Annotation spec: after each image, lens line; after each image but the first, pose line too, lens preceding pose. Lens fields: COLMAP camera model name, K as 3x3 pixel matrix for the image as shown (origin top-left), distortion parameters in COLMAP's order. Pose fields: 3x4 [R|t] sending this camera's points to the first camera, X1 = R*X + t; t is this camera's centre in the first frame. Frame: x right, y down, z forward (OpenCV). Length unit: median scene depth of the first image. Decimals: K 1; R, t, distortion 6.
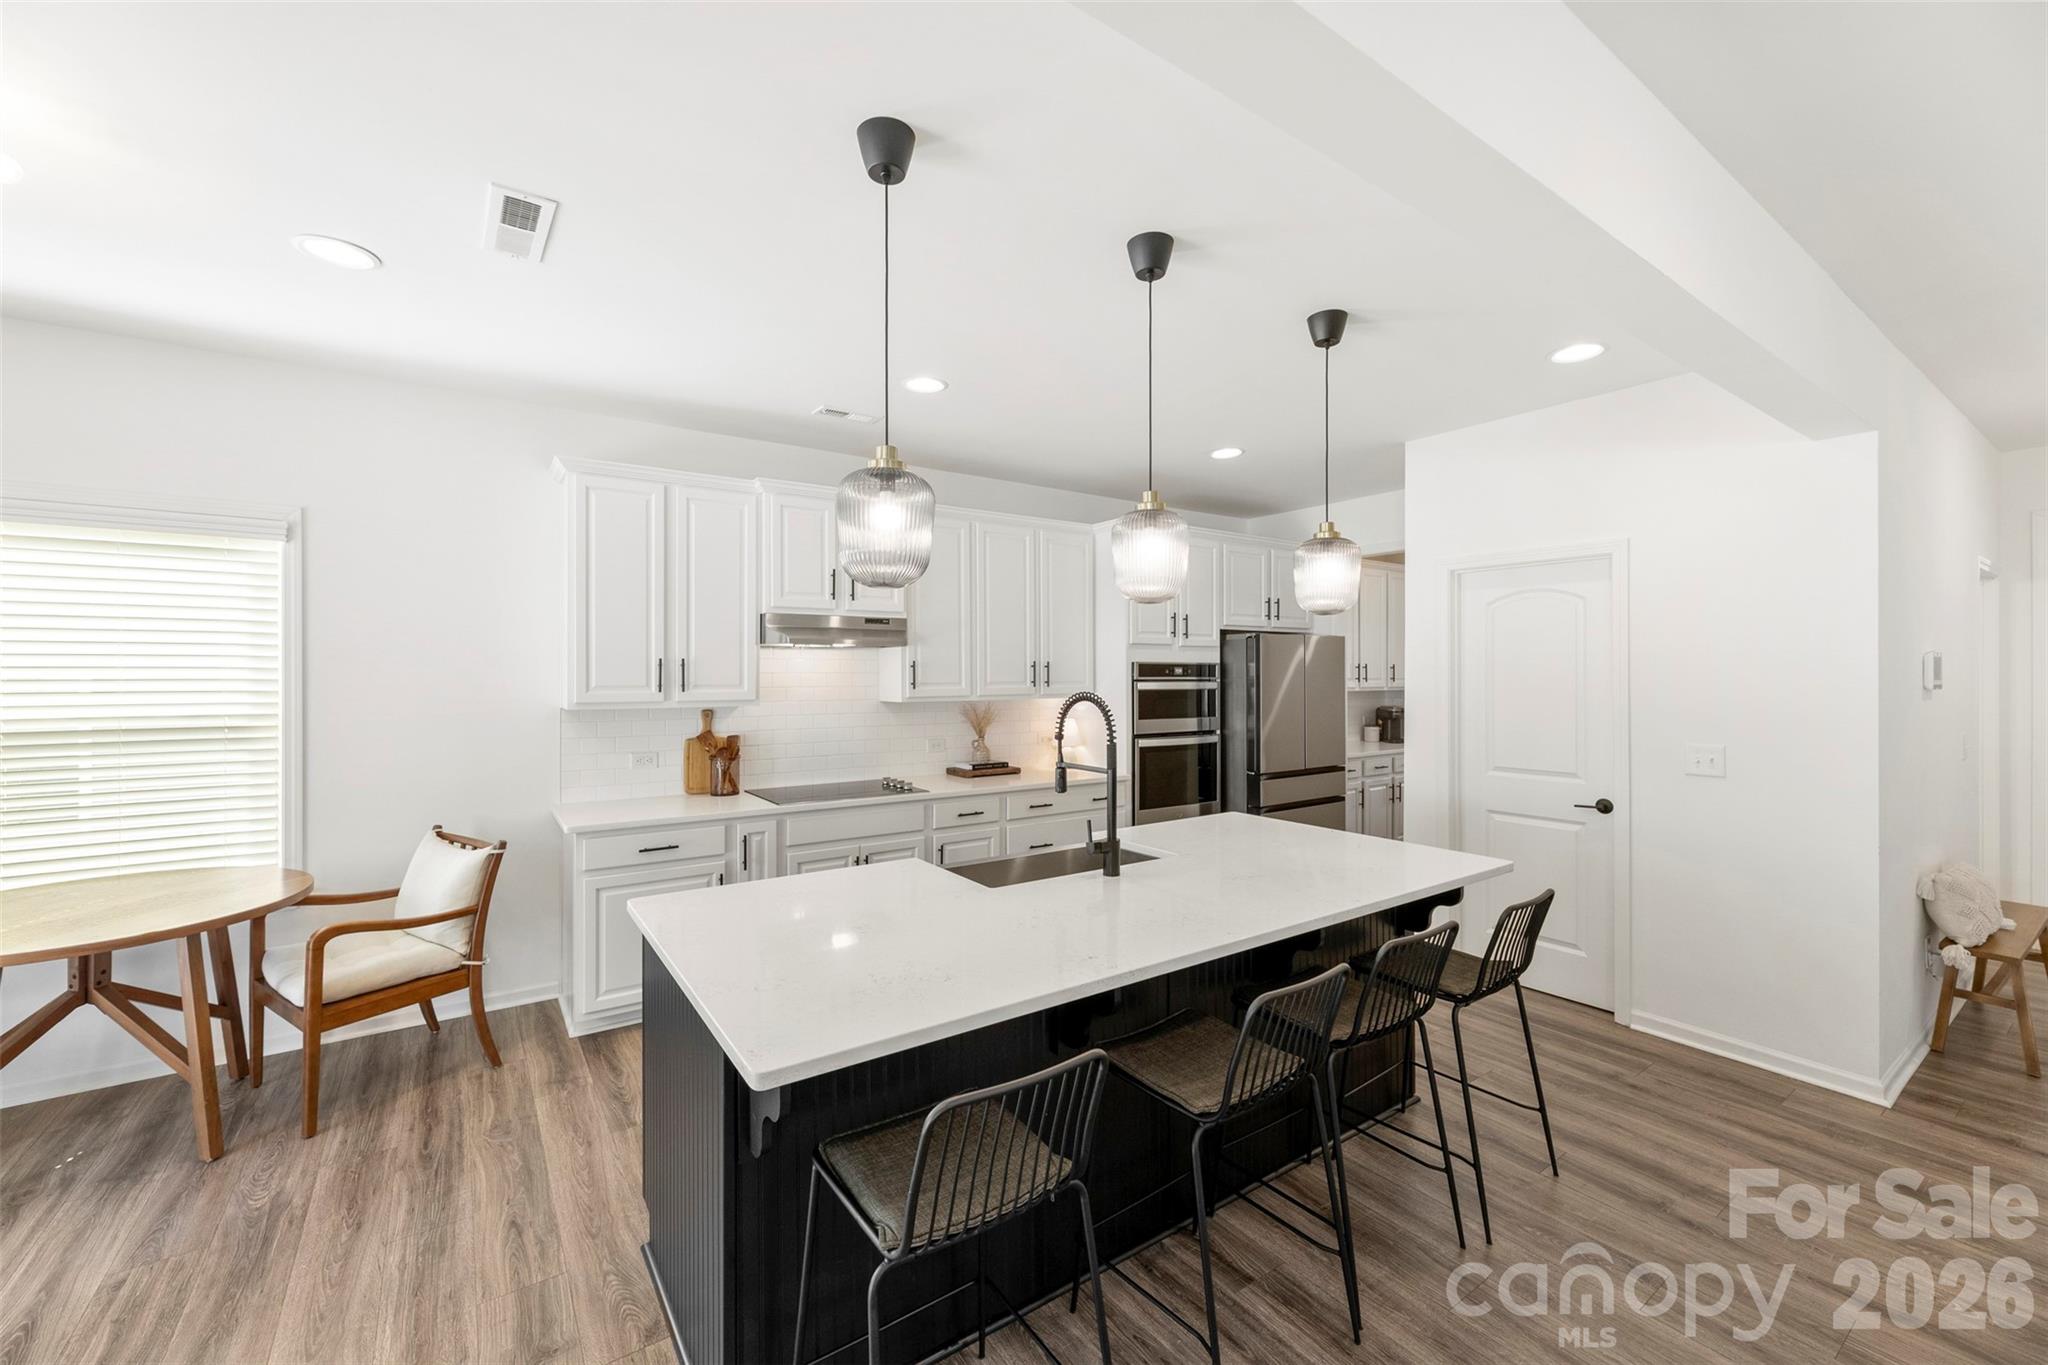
lens RADIAL K [[822.9, 0, 1023.2], [0, 822.9, 669.4], [0, 0, 1]] dist [-0.000918, 0.000012]
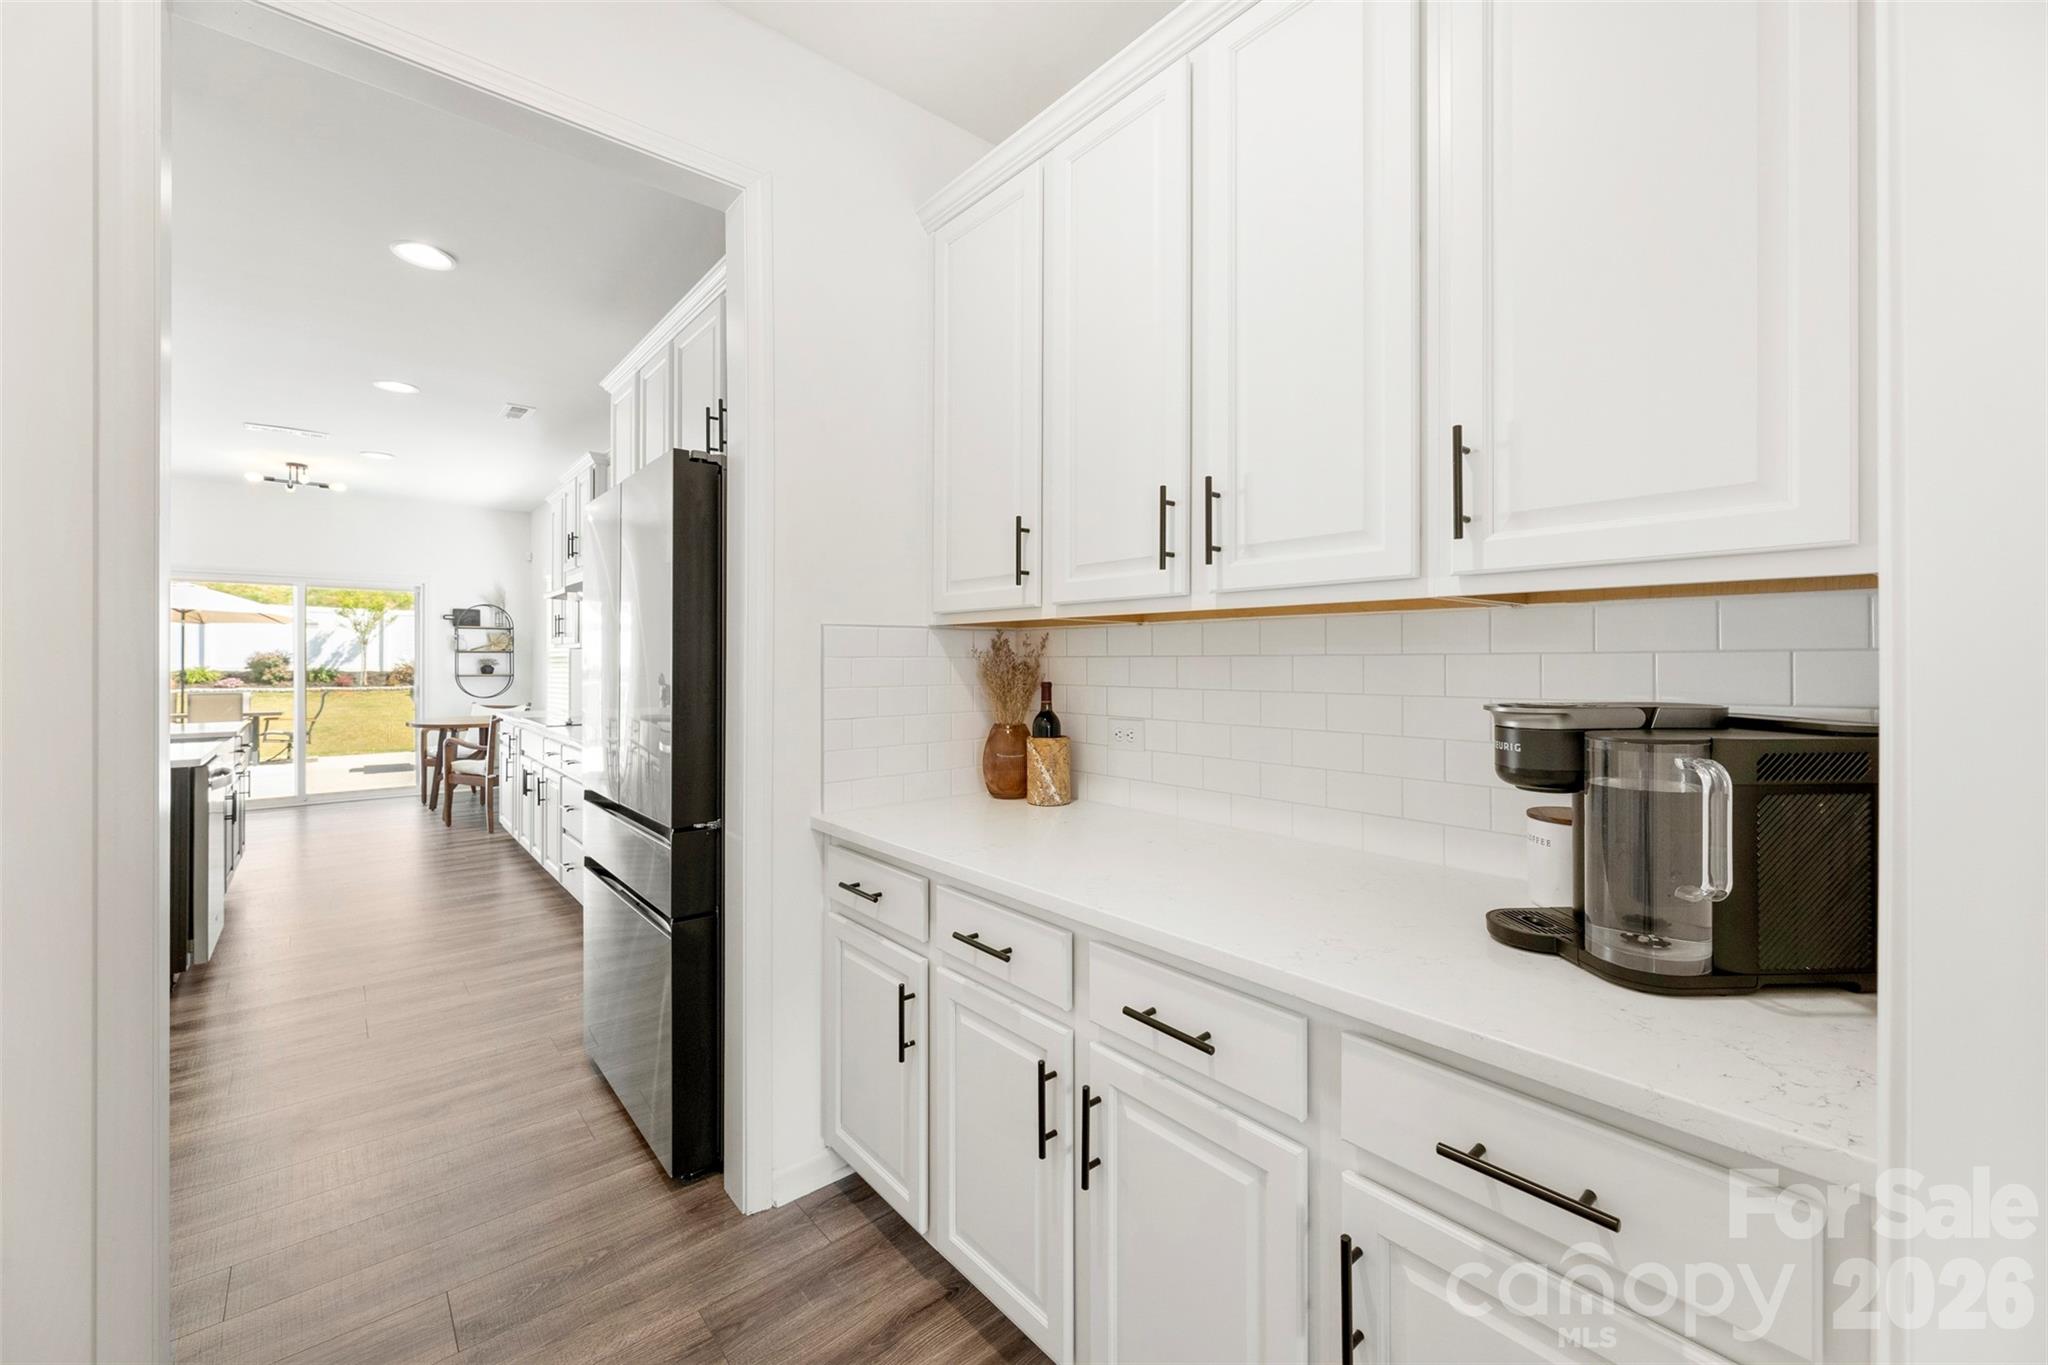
lens RADIAL K [[817.5, 0, 1021.6], [0, 817.5, 664.7], [0, 0, 1]] dist [0.000066, -0.000248]
pose [[0.092131, 0.002732, -0.995743, 0.863744], [0.001573, 0.999995, 0.002889, 0.057100], [0.995746, -0.001832, 0.092126, 1.304227]]
